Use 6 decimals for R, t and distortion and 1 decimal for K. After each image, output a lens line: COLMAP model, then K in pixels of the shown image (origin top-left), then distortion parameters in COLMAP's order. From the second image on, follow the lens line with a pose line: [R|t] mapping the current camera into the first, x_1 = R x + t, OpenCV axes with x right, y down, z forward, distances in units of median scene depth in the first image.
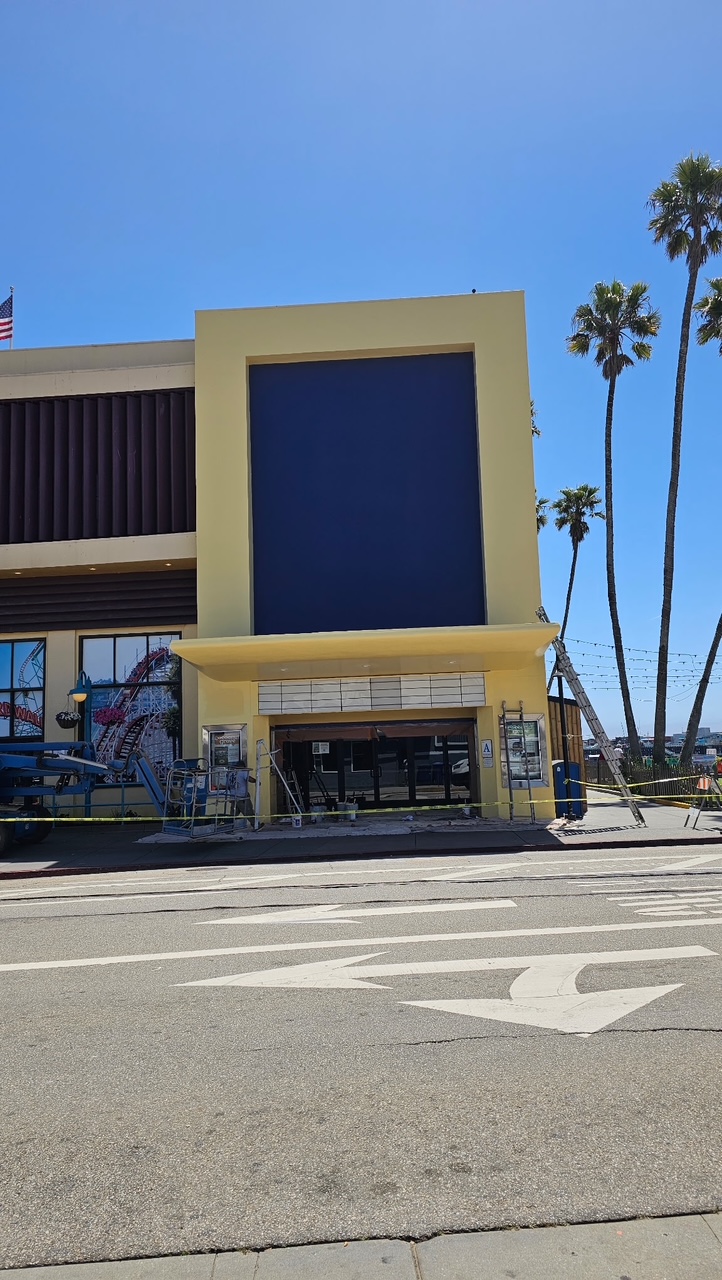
lens RADIAL K [[849.8, 0, 367.1], [0, 849.8, 640.6], [0, 0, 1]] dist [0.137474, -0.256777]
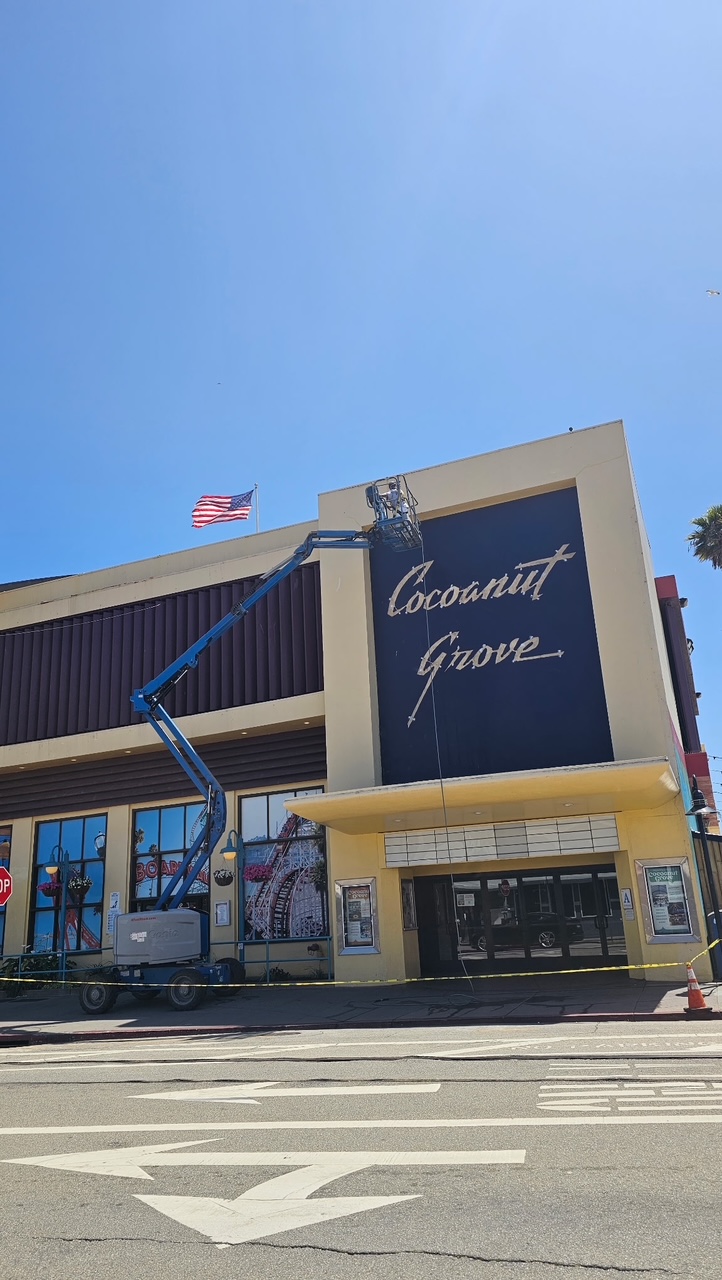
lens RADIAL K [[849.8, 0, 367.1], [0, 849.8, 640.6], [0, 0, 1]] dist [0.137474, -0.256777]
pose [[0.945157, -0.113910, -0.306108, 0.180167], [0.064863, 0.984007, -0.165898, -0.008945], [0.320110, 0.136944, 0.937431, 0.013171]]
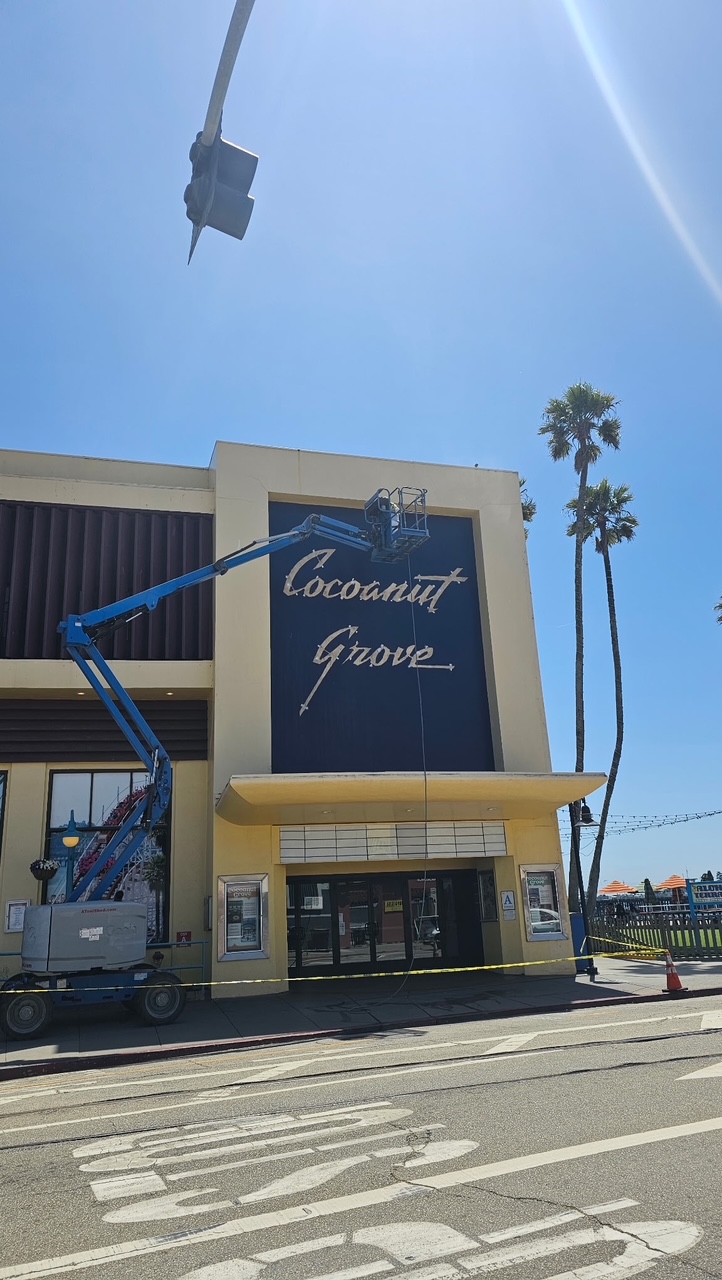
lens RADIAL K [[849.8, 0, 367.1], [0, 849.8, 640.6], [0, 0, 1]] dist [0.137474, -0.256777]
pose [[0.945120, 0.087211, 0.314870, -0.332618], [-0.029254, 0.982435, -0.184297, 0.018273], [-0.325412, 0.164972, 0.931070, 0.071870]]
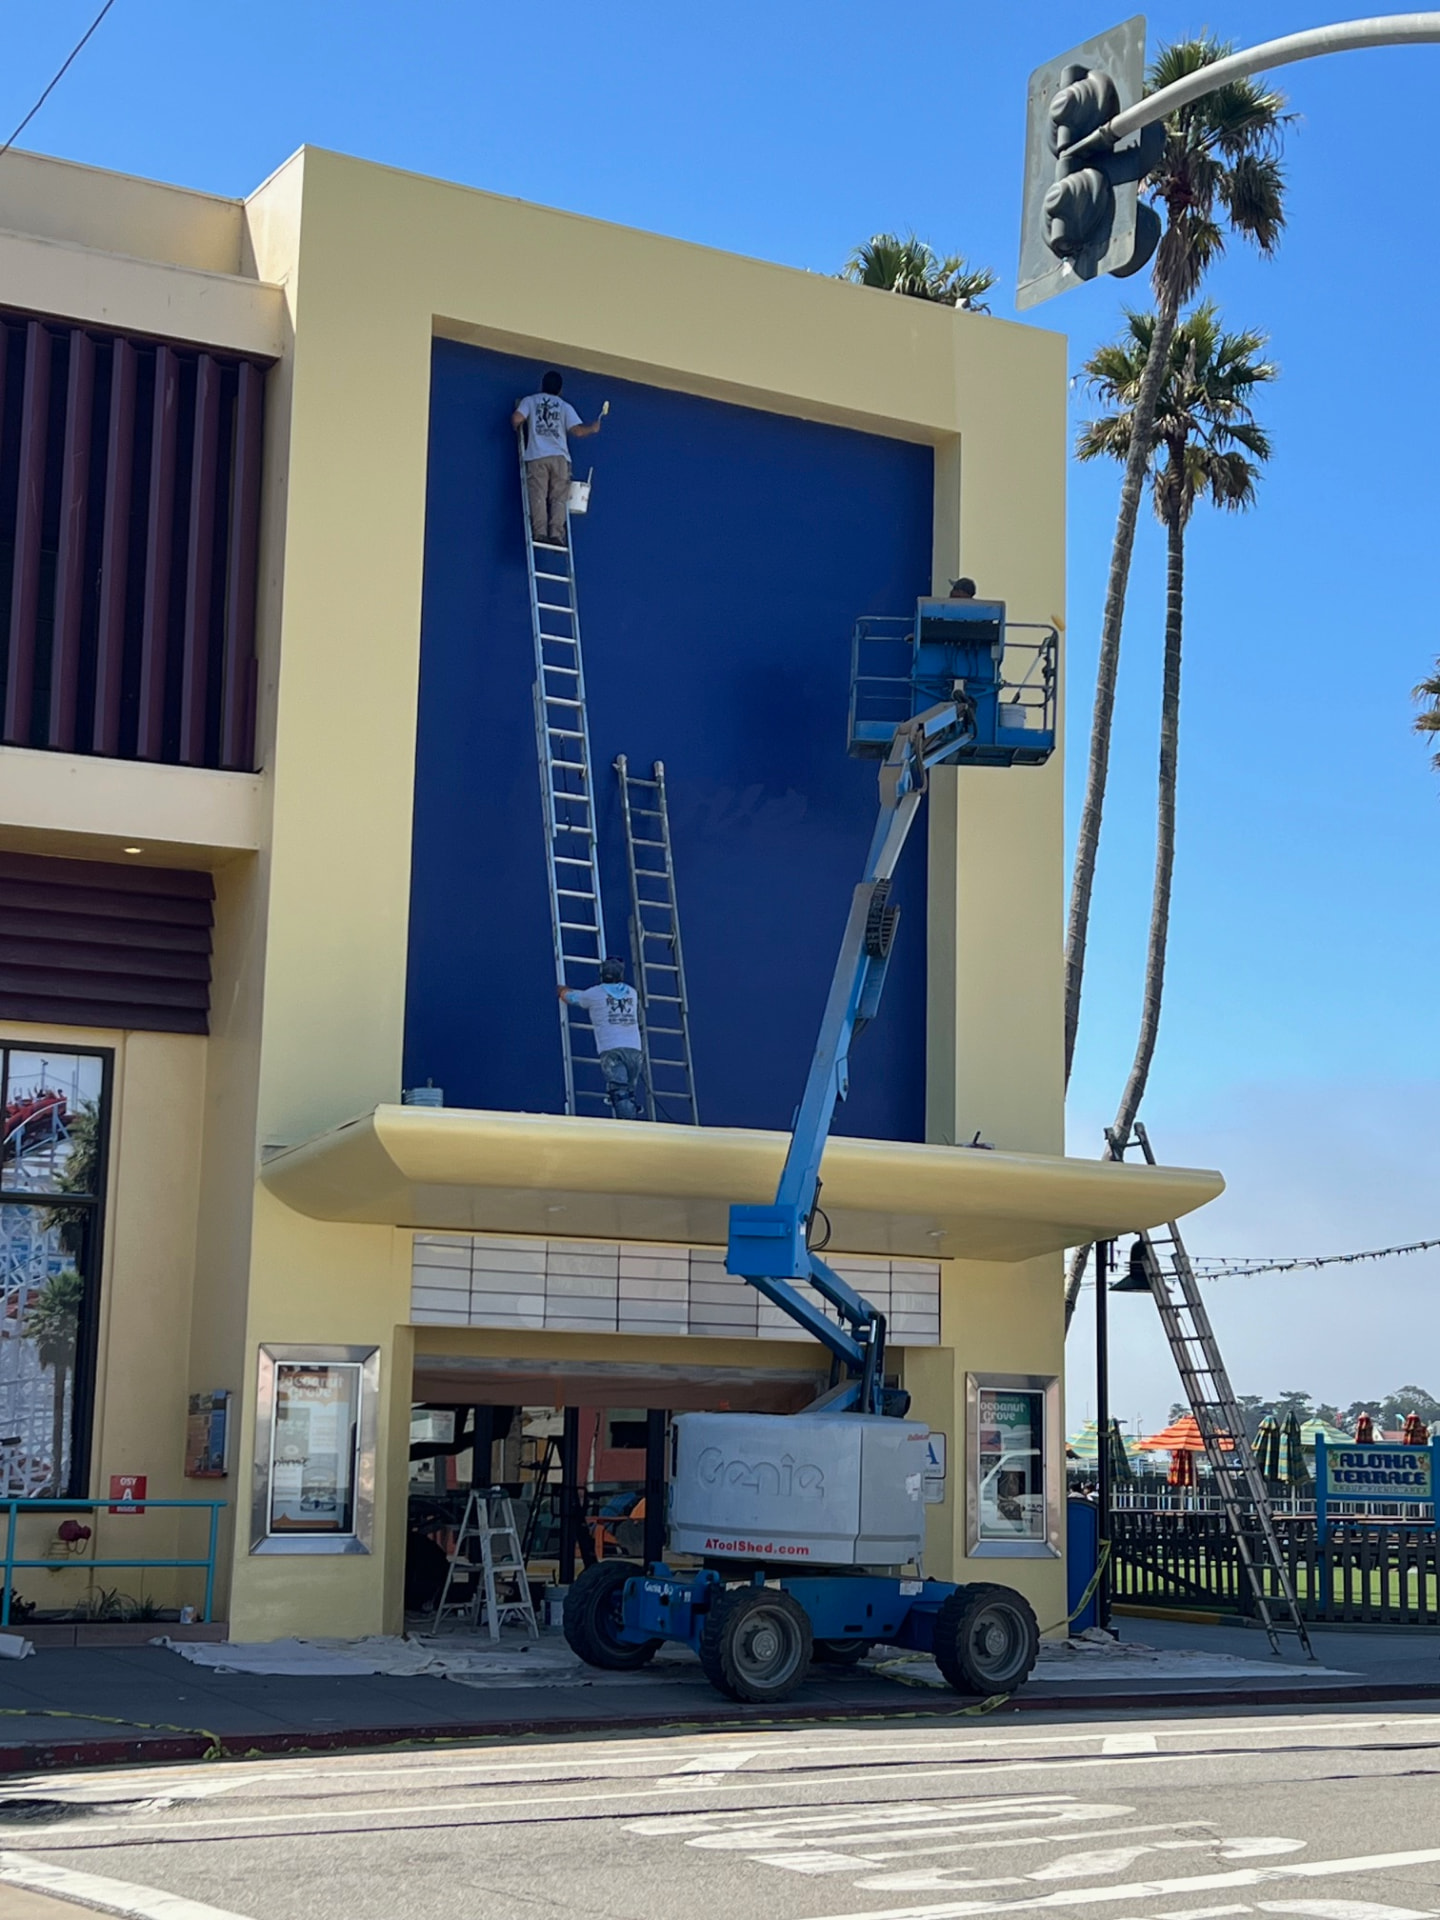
lens RADIAL K [[2876.5, 0, 720.0], [0, 2876.5, 960.0], [0, 0, 1]] dist [0.230482, -1.069988]
pose [[0.847697, 0.143083, 0.510820, -0.622972], [-0.122235, 0.989711, -0.074374, 0.010253], [-0.516206, 0.000606, 0.856464, -0.092567]]
